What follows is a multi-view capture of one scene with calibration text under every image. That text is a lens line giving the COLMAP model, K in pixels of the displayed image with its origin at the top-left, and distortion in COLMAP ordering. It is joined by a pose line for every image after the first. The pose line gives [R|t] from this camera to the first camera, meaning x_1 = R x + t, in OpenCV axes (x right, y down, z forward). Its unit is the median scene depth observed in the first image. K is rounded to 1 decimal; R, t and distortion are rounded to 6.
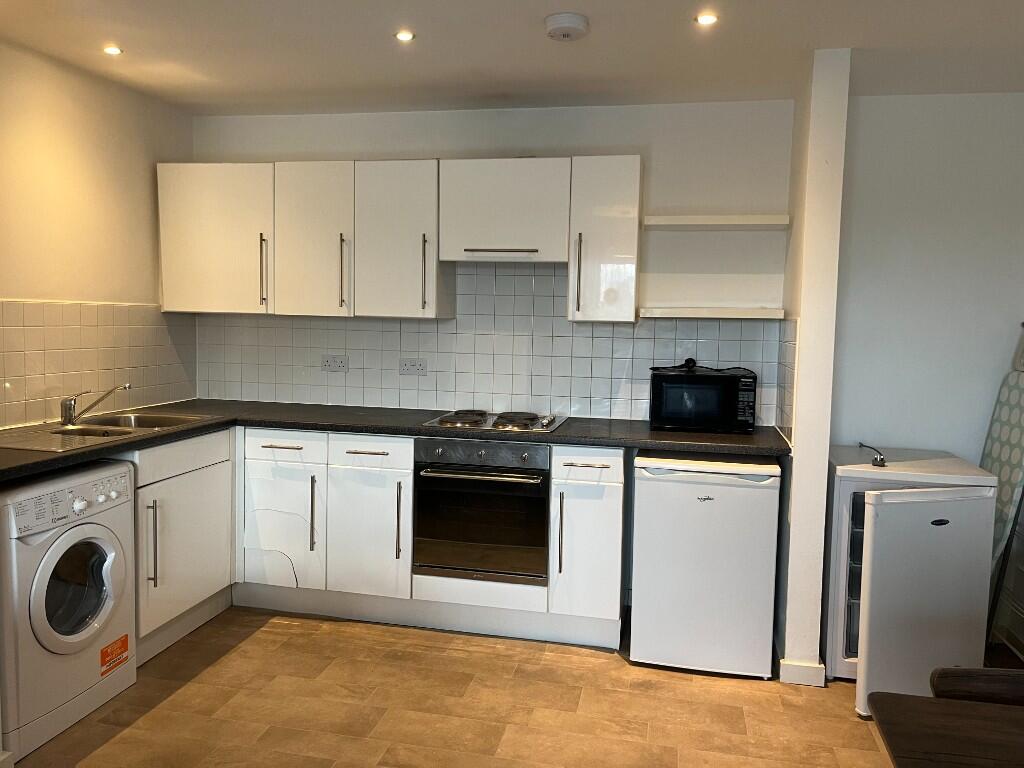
lens RADIAL K [[775.1, 0, 518.1], [0, 775.1, 377.3], [0, 0, 1]] dist [0.060951, -0.077131]
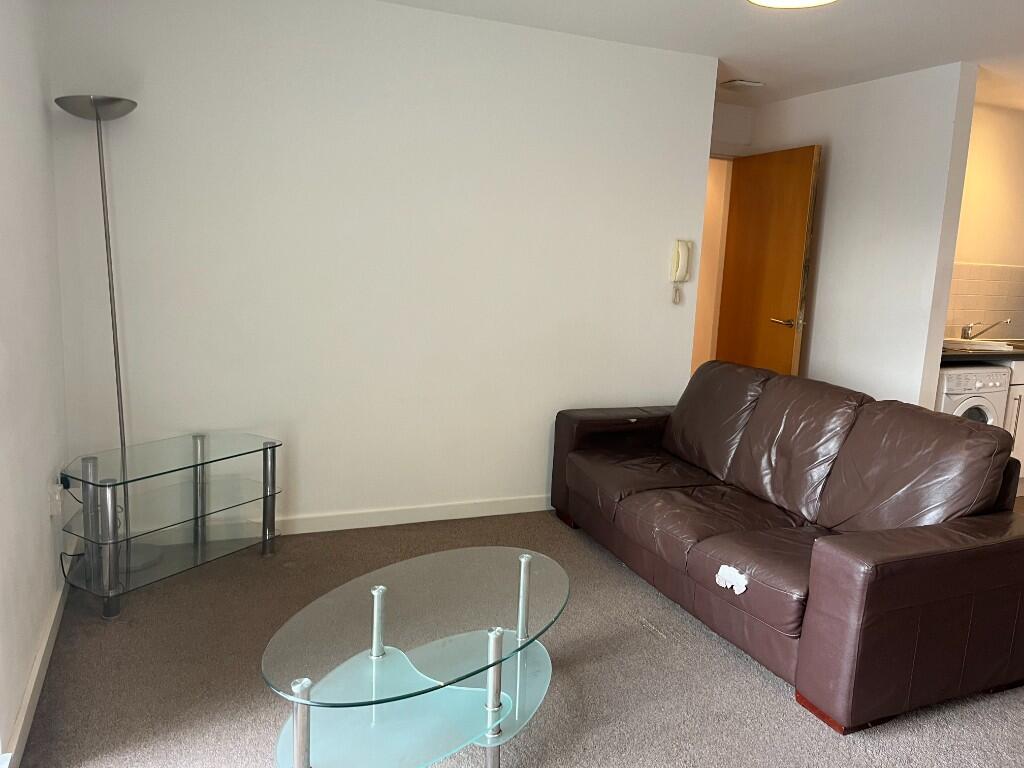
lens RADIAL K [[775.1, 0, 510.1], [0, 775.1, 377.5], [0, 0, 1]] dist [0.060951, -0.077131]
pose [[0.564633, 0.139113, -0.813534, 0.197202], [-0.095838, 0.990076, 0.102785, 0.053116], [0.819759, 0.019931, 0.572362, -0.633803]]
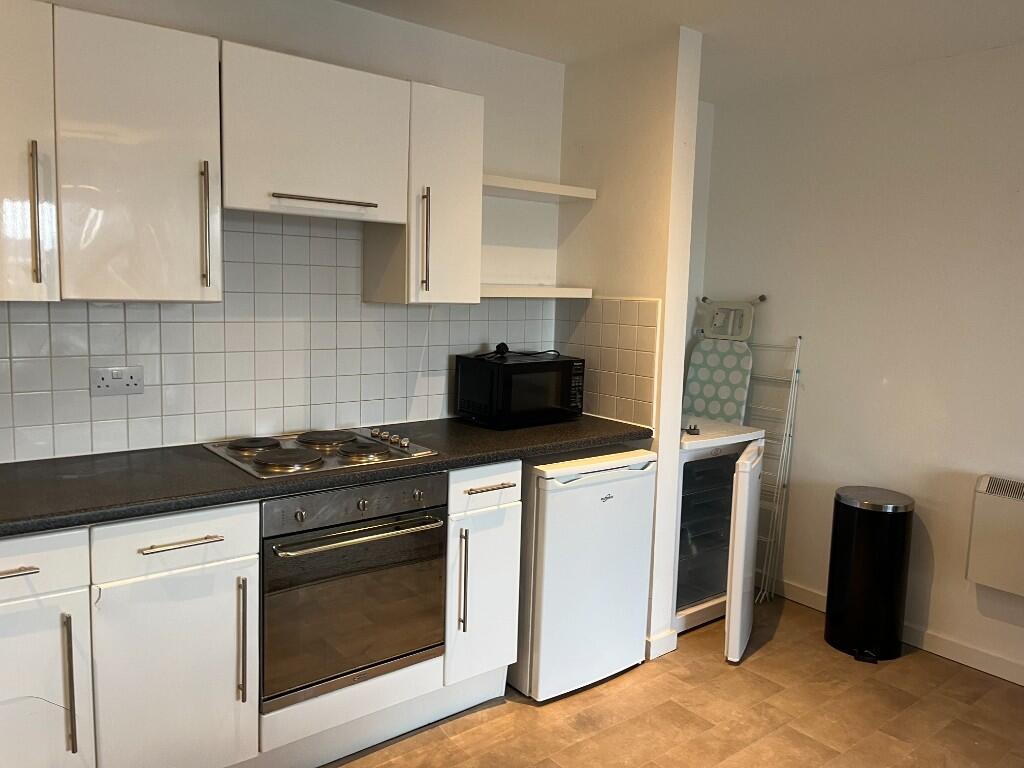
lens RADIAL K [[775.1, 0, 504.9], [0, 775.1, 377.0], [0, 0, 1]] dist [0.060951, -0.077131]
pose [[0.638429, -0.094346, 0.763877, -0.472815], [0.046407, 0.995372, 0.084152, -0.062655], [-0.768281, -0.018276, 0.639852, 0.458688]]
